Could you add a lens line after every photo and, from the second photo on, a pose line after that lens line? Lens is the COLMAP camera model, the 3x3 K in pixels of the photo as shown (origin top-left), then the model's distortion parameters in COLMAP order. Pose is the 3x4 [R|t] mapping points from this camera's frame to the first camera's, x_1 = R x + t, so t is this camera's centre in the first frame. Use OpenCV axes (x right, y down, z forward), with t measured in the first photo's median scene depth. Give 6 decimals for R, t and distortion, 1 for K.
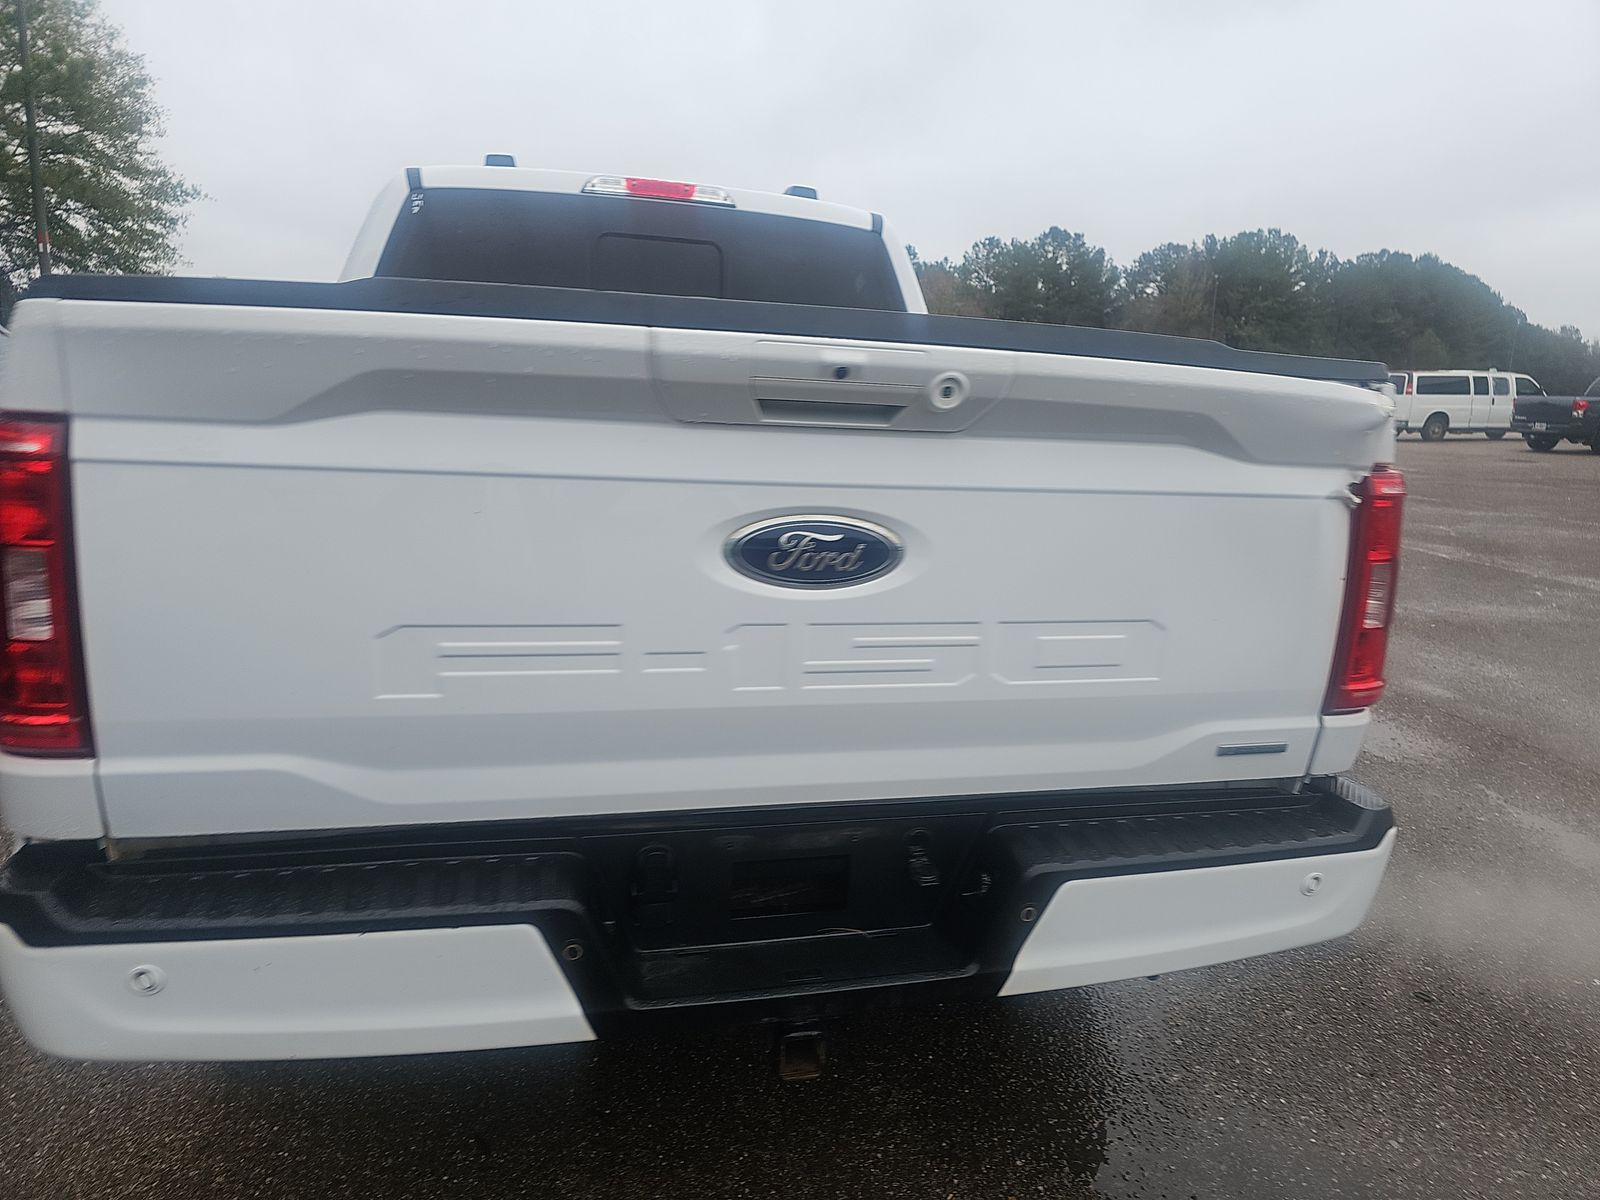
lens RADIAL K [[1059.9, 0, 812.5], [0, 1059.9, 609.8], [0, 0, 1]] dist [0.050080, -0.046607]
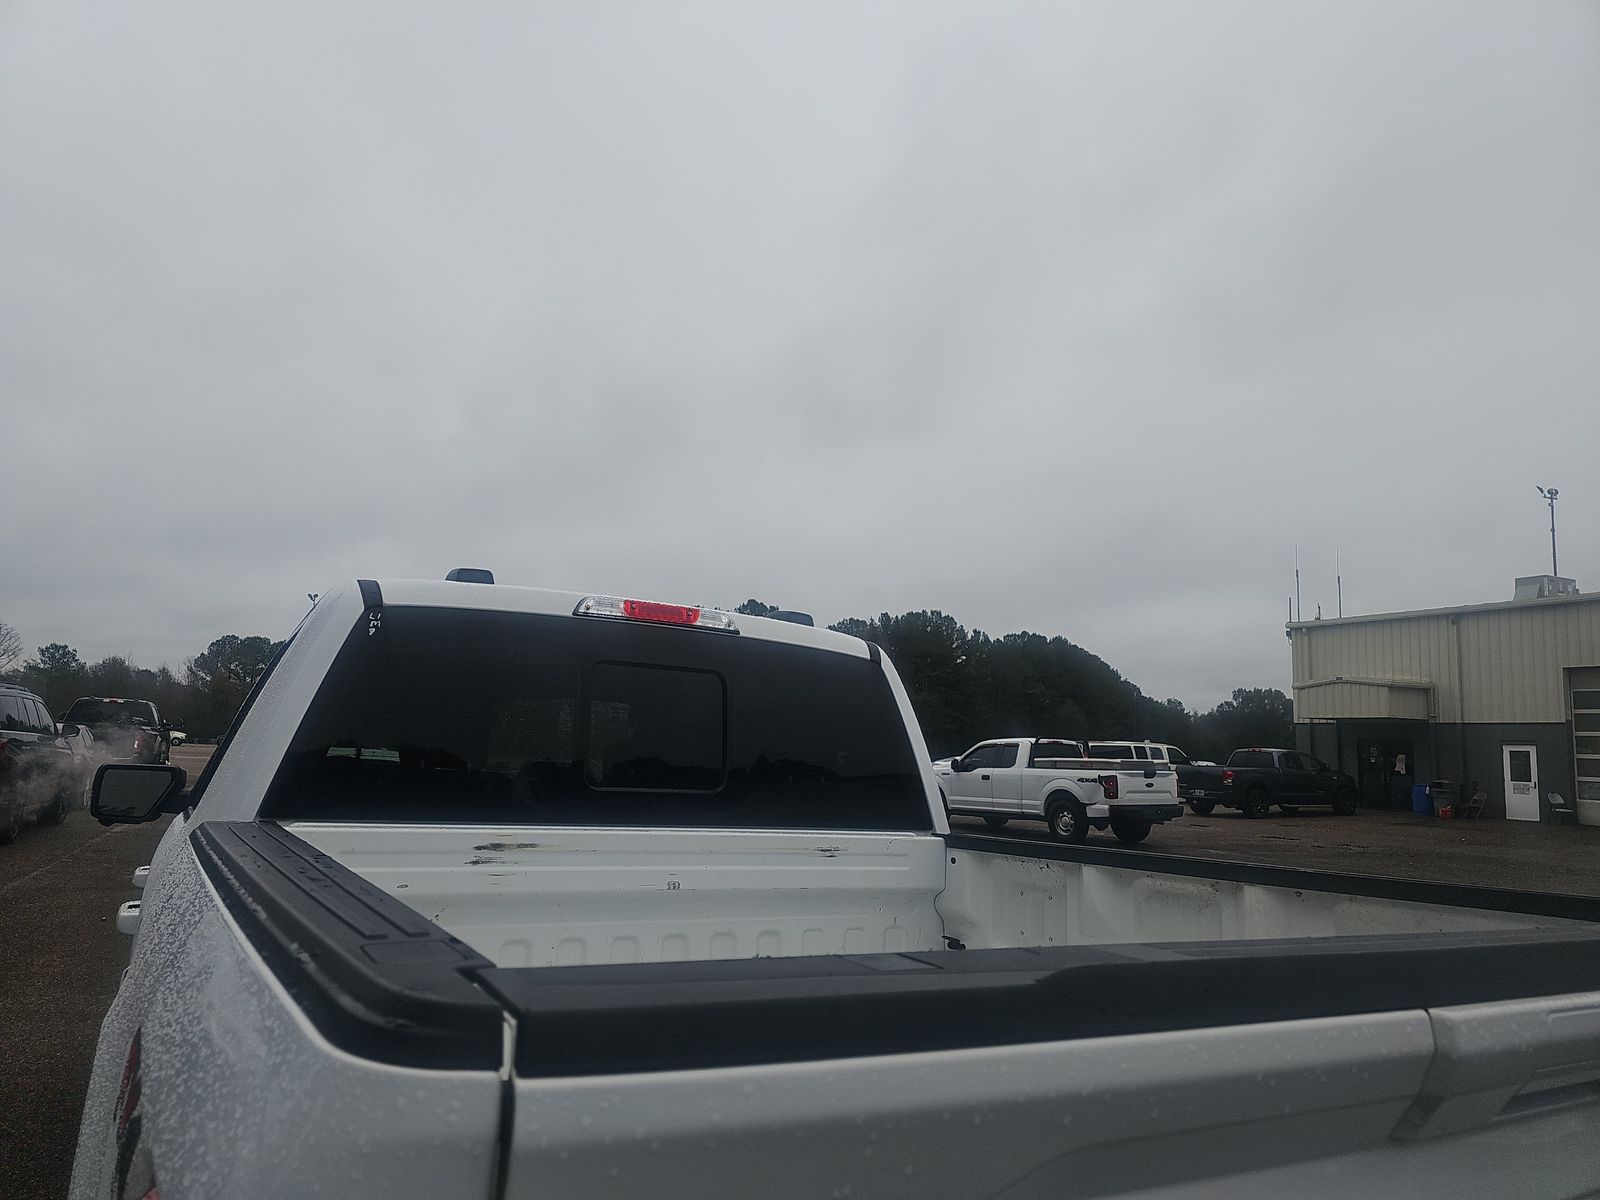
lens RADIAL K [[1059.9, 0, 789.7], [0, 1059.9, 596.6], [0, 0, 1]] dist [0.050080, -0.046607]
pose [[0.967738, 0.045075, 0.247894, -0.268842], [0.040818, 0.942824, -0.330781, -0.120705], [-0.248630, 0.330228, 0.910567, 0.187212]]
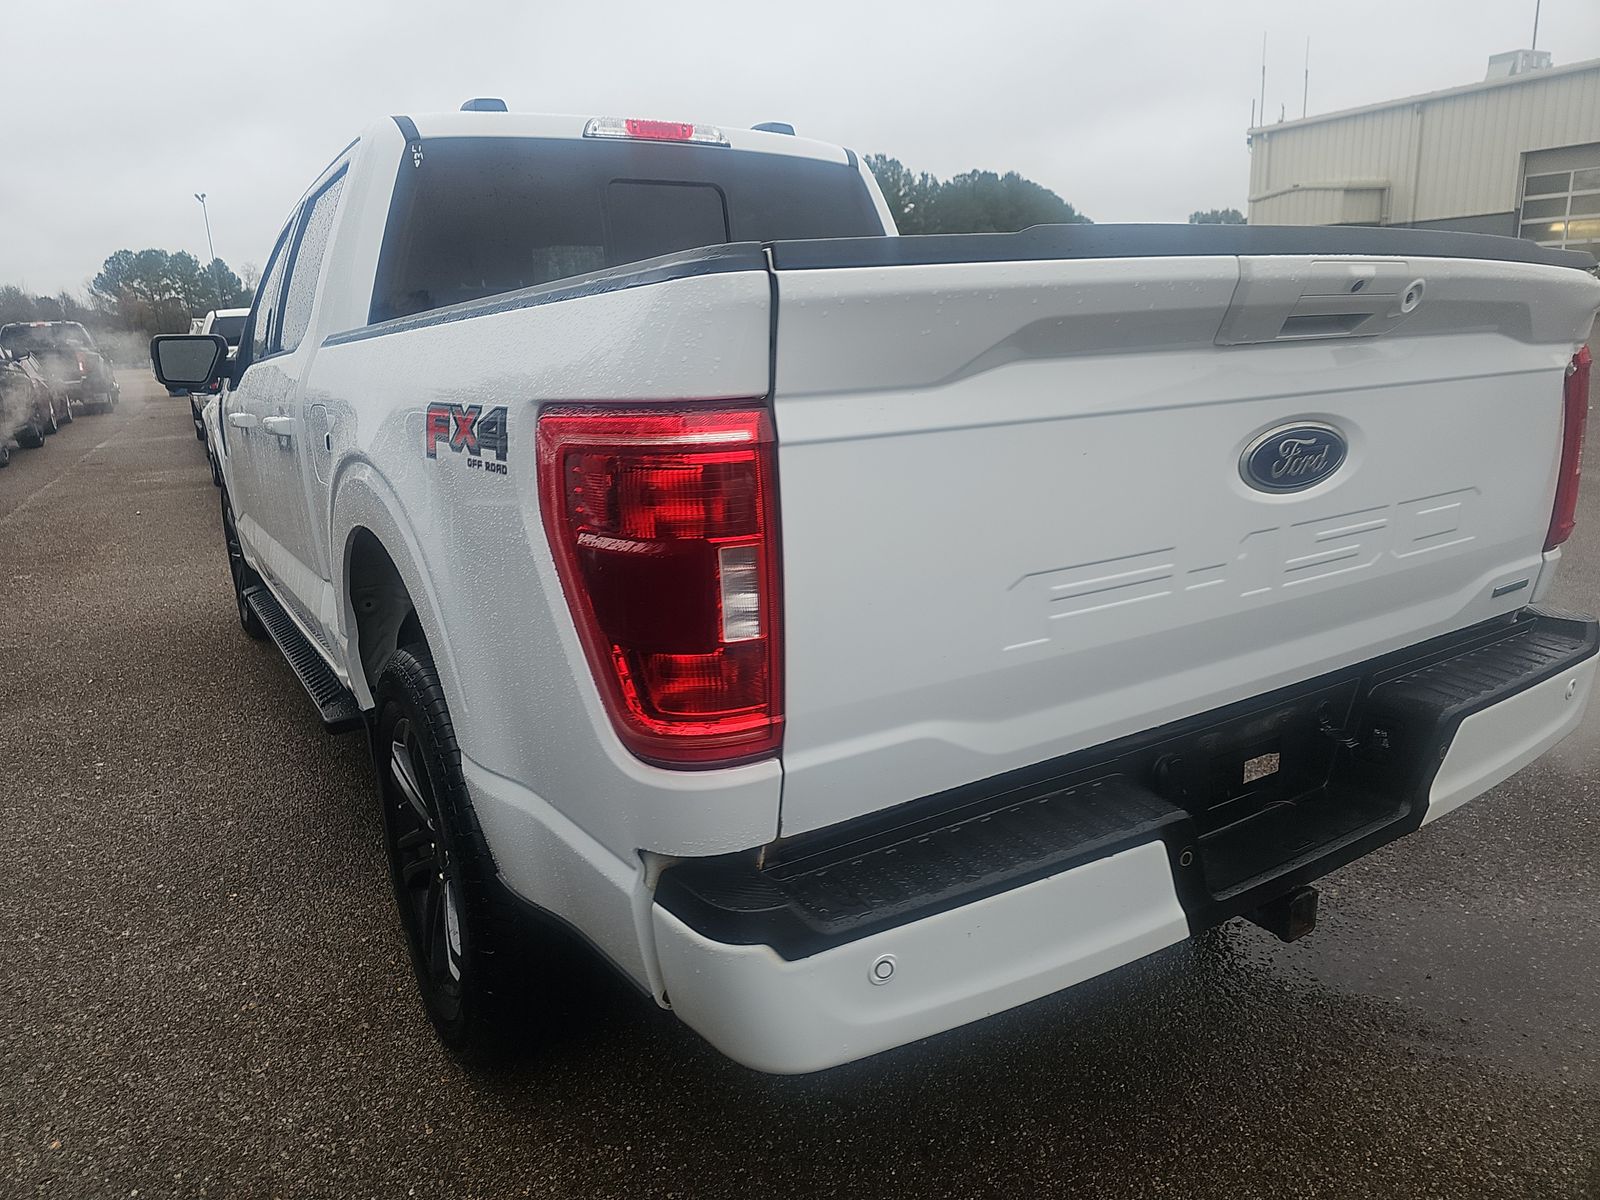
lens RADIAL K [[1059.9, 0, 787.2], [0, 1059.9, 595.2], [0, 0, 1]] dist [0.050080, -0.046607]
pose [[0.952164, -0.150141, 0.266161, -0.368176], [0.139208, 0.988469, 0.059592, -0.024234], [-0.272039, -0.019690, 0.962085, 0.040648]]
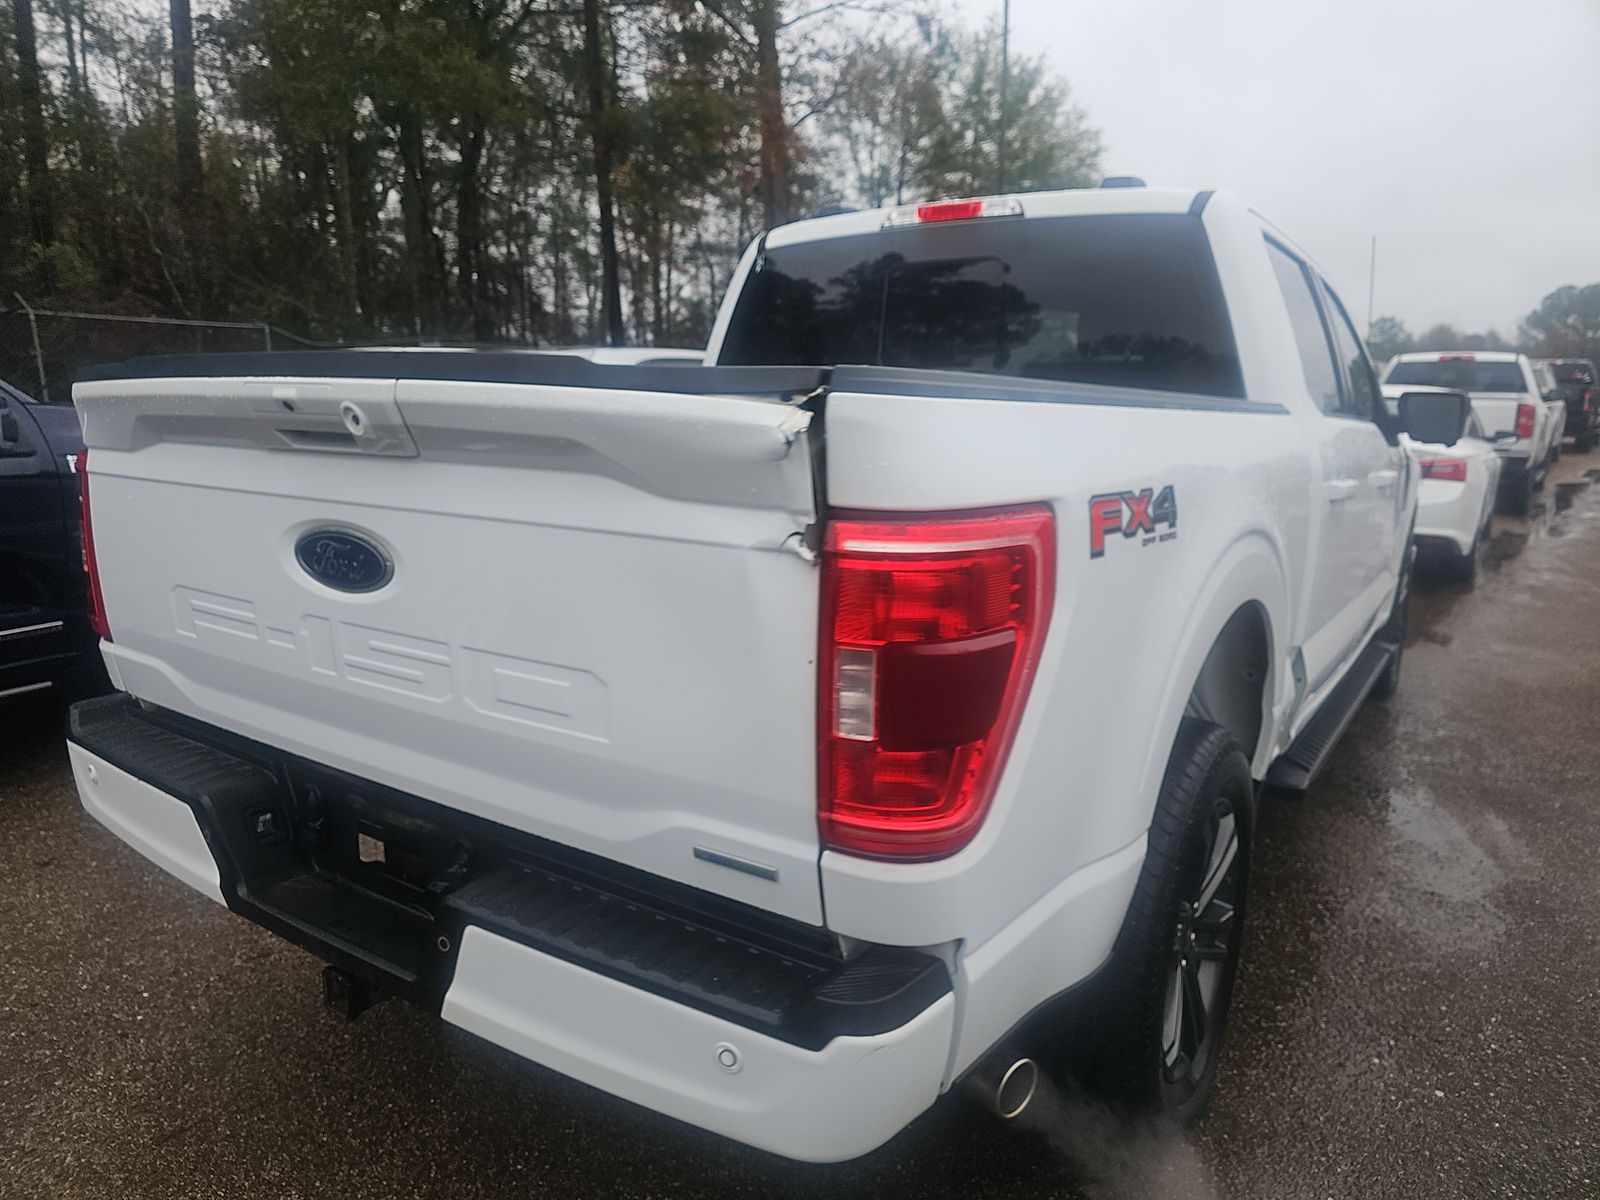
lens RADIAL K [[1059.9, 0, 774.1], [0, 1059.9, 607.3], [0, 0, 1]] dist [0.050080, -0.046607]
pose [[0.651207, 0.108732, -0.751070, 0.545522], [-0.128690, 0.991171, 0.031912, -0.046340], [0.747909, 0.075873, 0.659450, 0.269957]]
